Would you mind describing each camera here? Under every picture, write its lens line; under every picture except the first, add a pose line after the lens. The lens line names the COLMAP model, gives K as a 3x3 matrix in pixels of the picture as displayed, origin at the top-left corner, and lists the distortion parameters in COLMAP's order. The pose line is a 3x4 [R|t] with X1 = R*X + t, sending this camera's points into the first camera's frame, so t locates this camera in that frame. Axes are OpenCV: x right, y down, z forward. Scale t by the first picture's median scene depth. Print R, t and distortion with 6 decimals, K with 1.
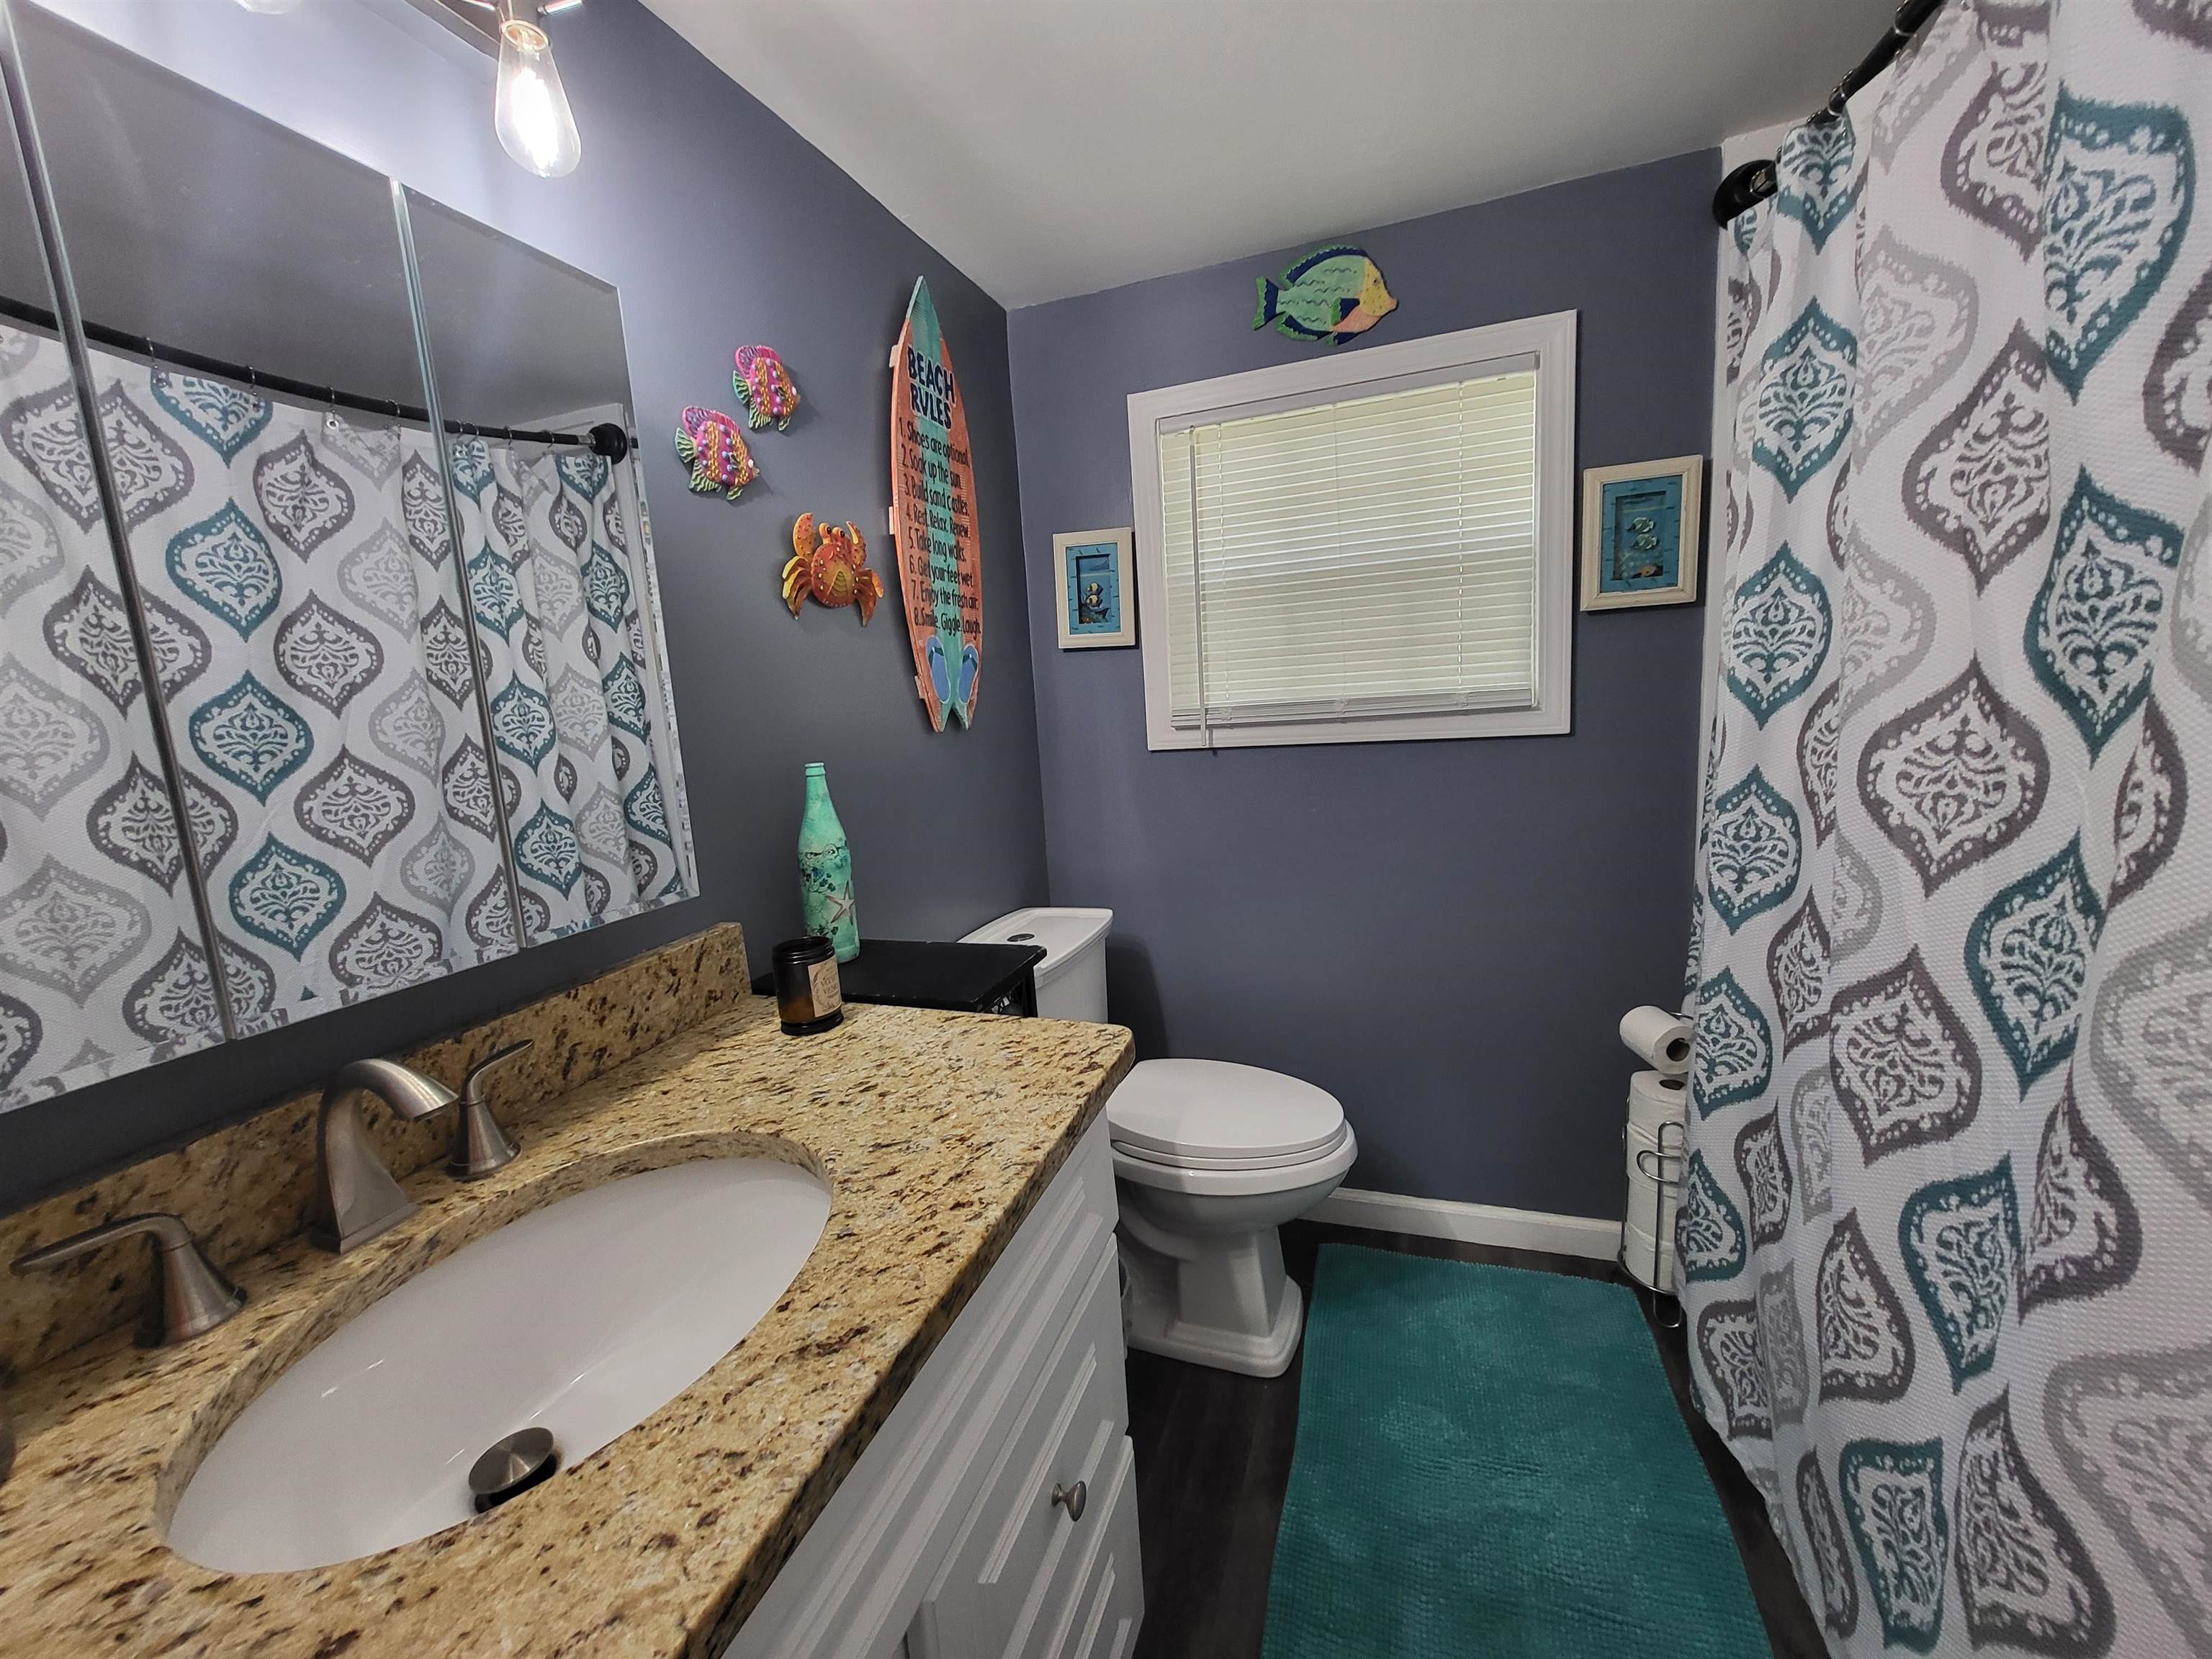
lens RADIAL K [[876.8, 0, 1097.6], [0, 876.8, 832.2], [0, 0, 1]] dist [-0.002079, 0.000548]
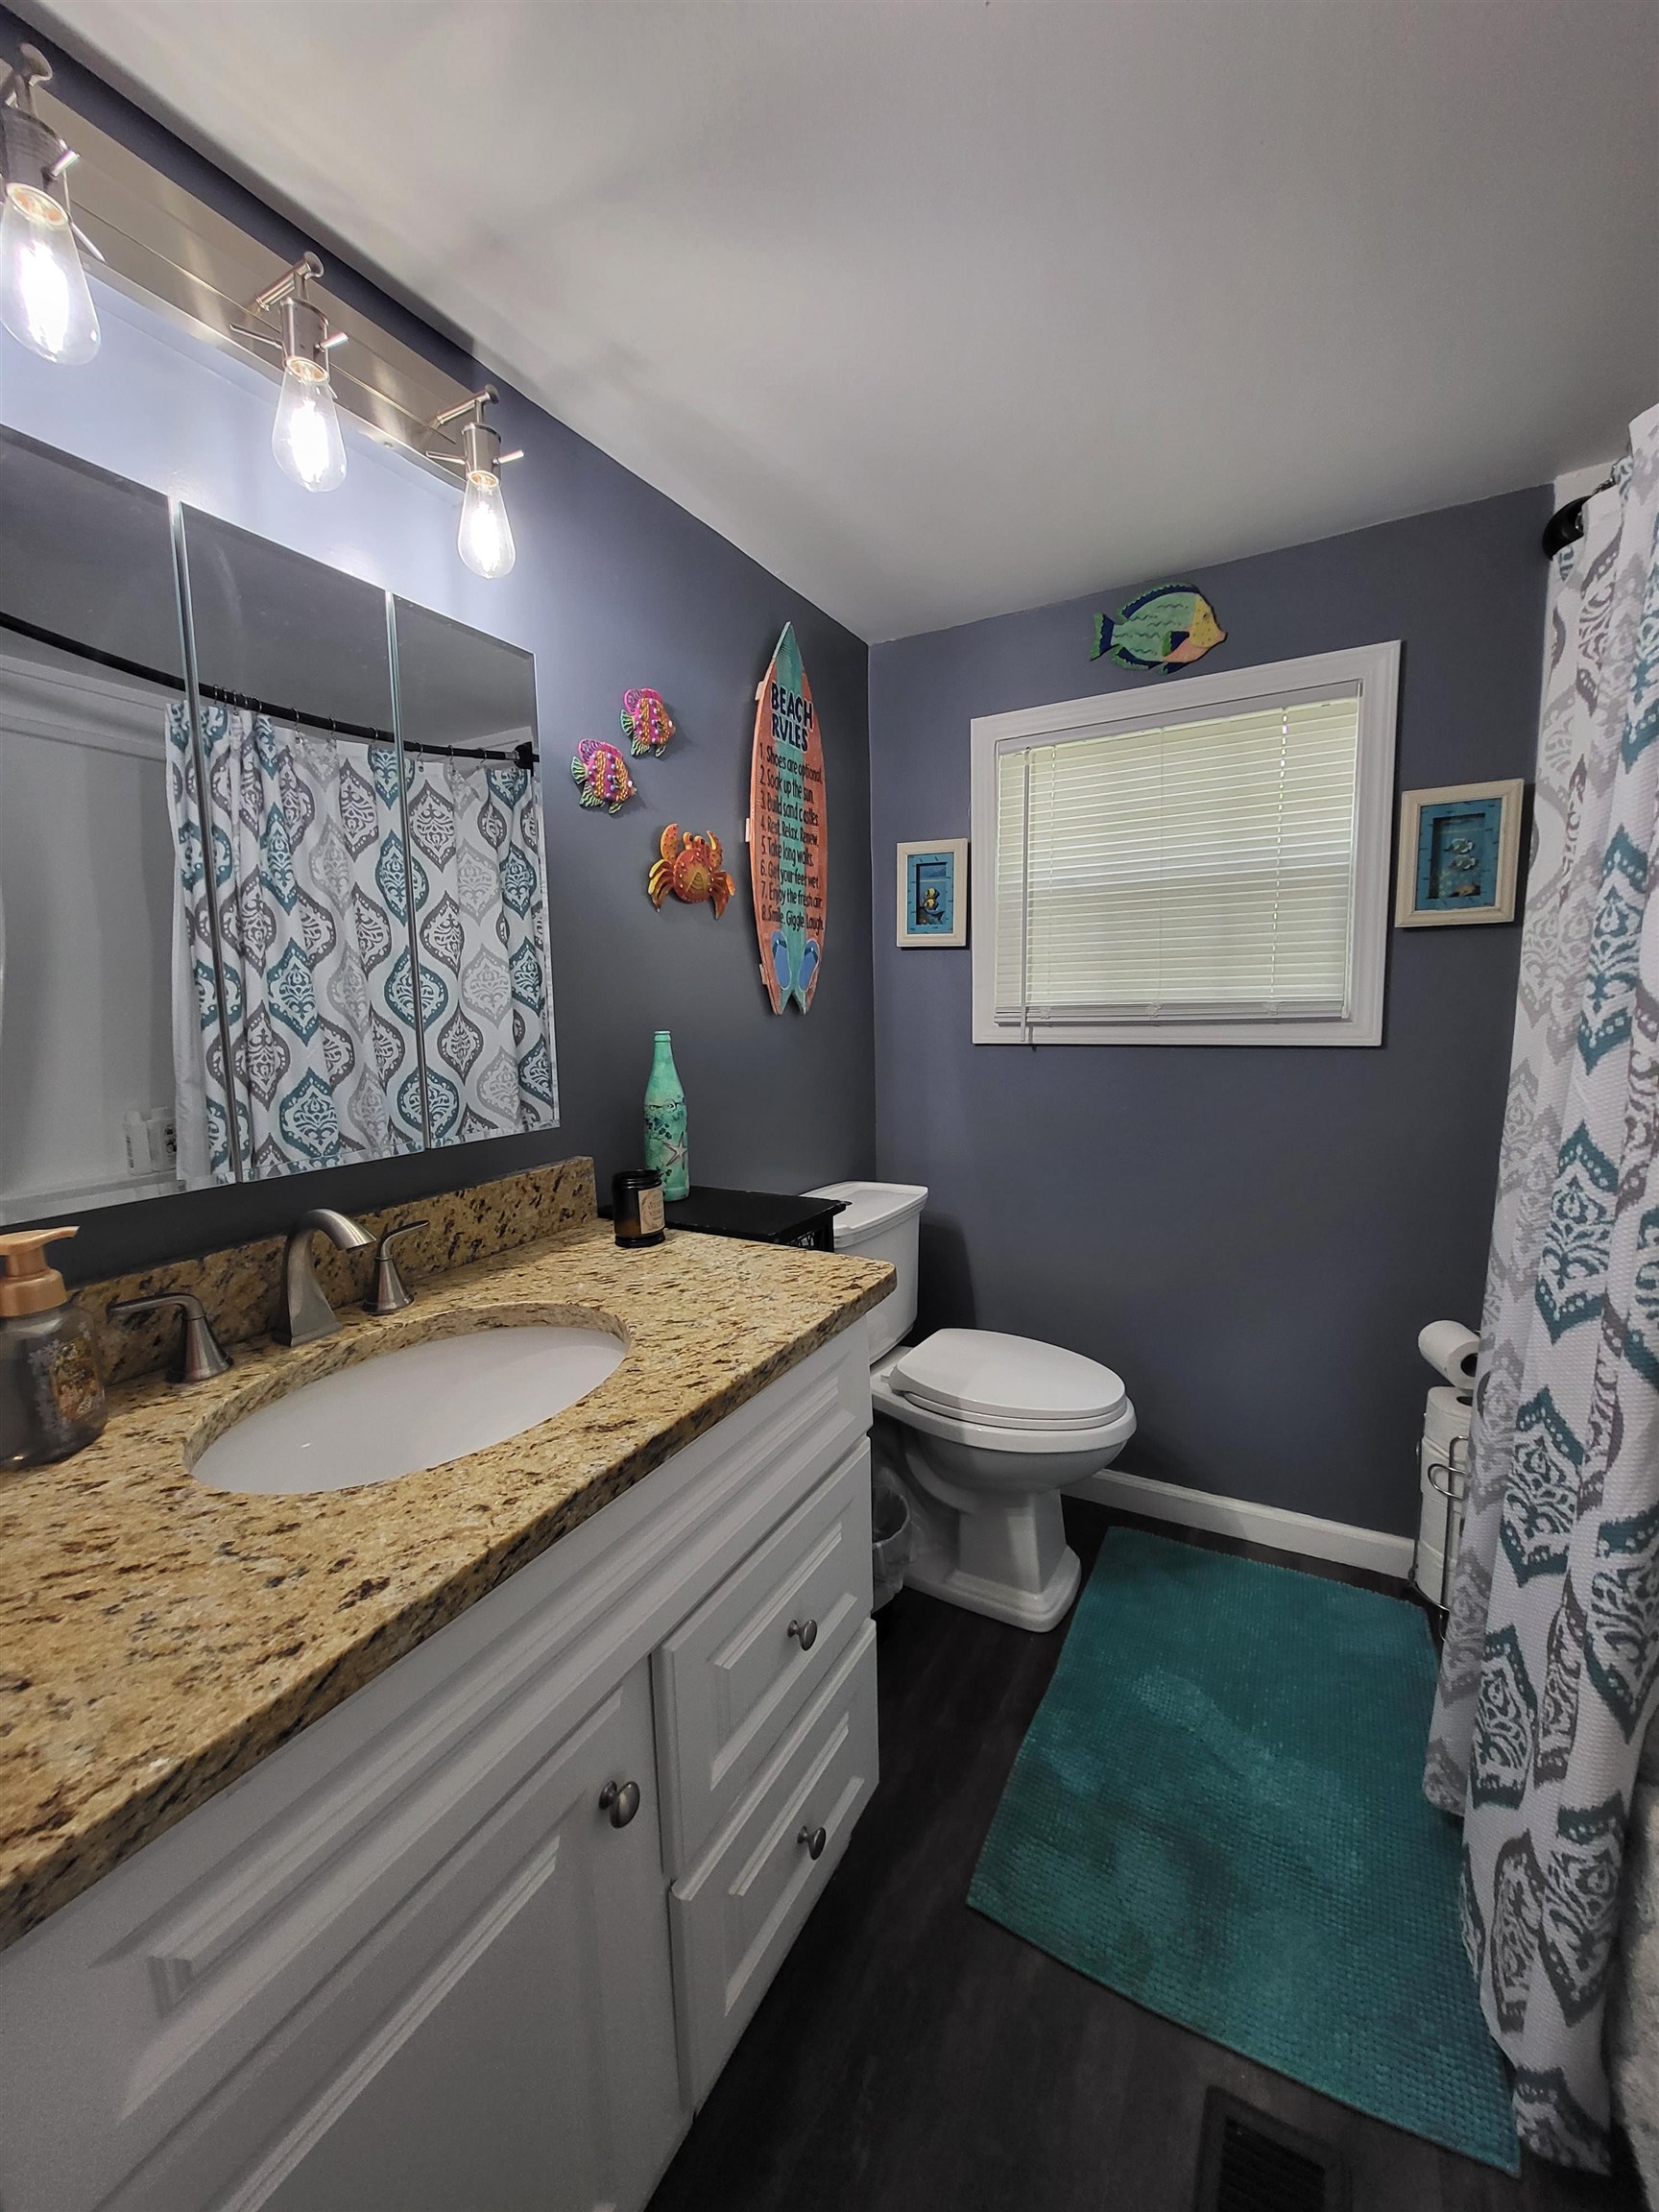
lens RADIAL K [[869.1, 0, 829.5], [0, 869.1, 1106.0], [0, 0, 1]] dist [-0.000994, 0.000034]
pose [[0.985732, 0.065009, -0.155260, 0.070128], [-0.069580, 0.997283, -0.024181, 0.027602], [0.153266, 0.034639, 0.987578, -0.101816]]
